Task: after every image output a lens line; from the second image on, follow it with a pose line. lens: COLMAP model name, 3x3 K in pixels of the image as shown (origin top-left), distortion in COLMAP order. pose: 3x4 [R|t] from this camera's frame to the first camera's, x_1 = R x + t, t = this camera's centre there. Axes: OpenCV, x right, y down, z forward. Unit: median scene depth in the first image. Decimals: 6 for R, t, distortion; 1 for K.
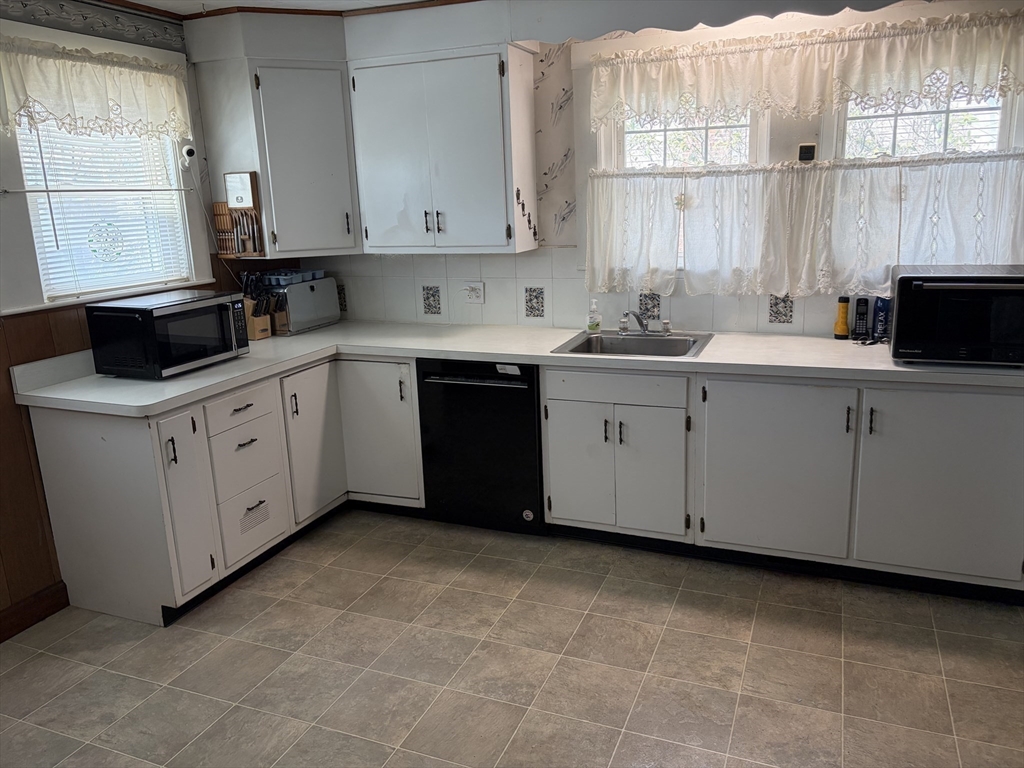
lens RADIAL K [[778.6, 0, 514.5], [0, 778.6, 375.9], [0, 0, 1]] dist [0.036771, -0.038179]
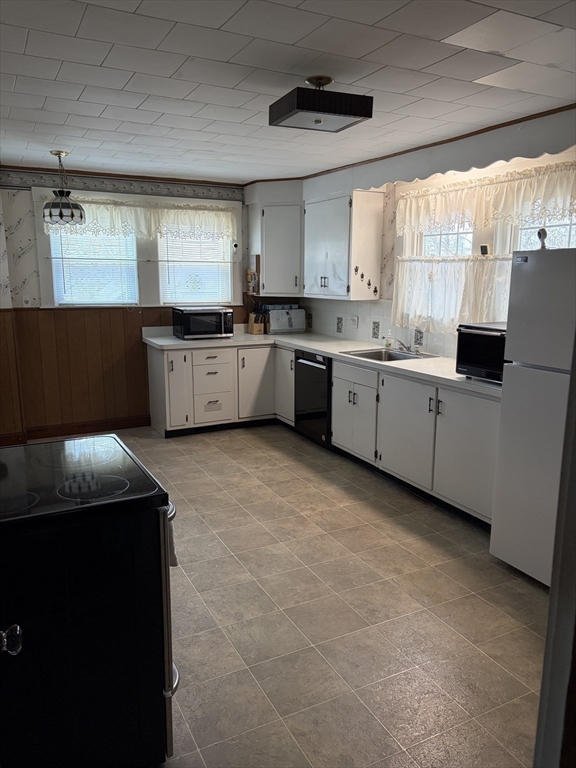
lens RADIAL K [[584.0, 0, 287.1], [0, 584.0, 384.2], [0, 0, 1]] dist [0.036771, -0.038179]
pose [[0.758782, 0.160218, -0.631332, 0.872416], [-0.178661, 0.983295, 0.034809, 0.019064], [0.626363, 0.086382, 0.774731, -0.173697]]
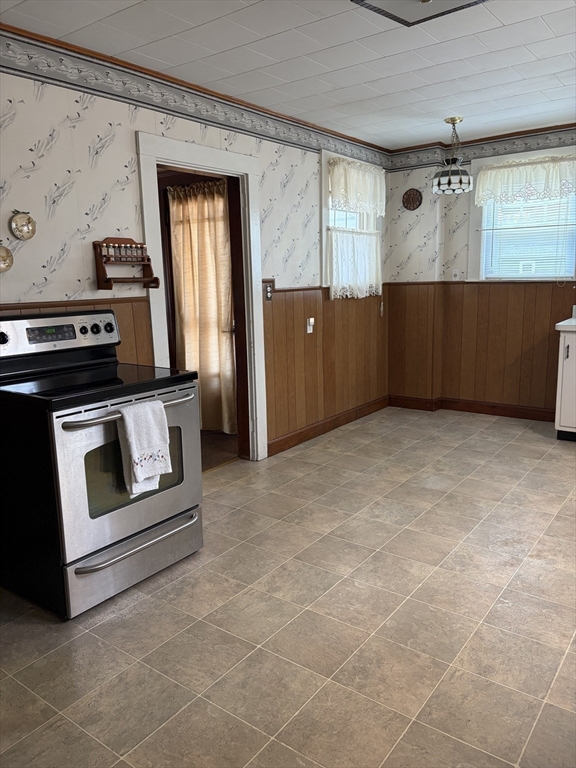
lens RADIAL K [[584.0, 0, 291.6], [0, 584.0, 388.7], [0, 0, 1]] dist [0.036771, -0.038179]
pose [[-0.243240, 0.229075, -0.942528, 1.012064], [-0.191613, 0.941215, 0.278205, -0.086043], [0.950852, 0.248272, -0.185047, 0.533388]]
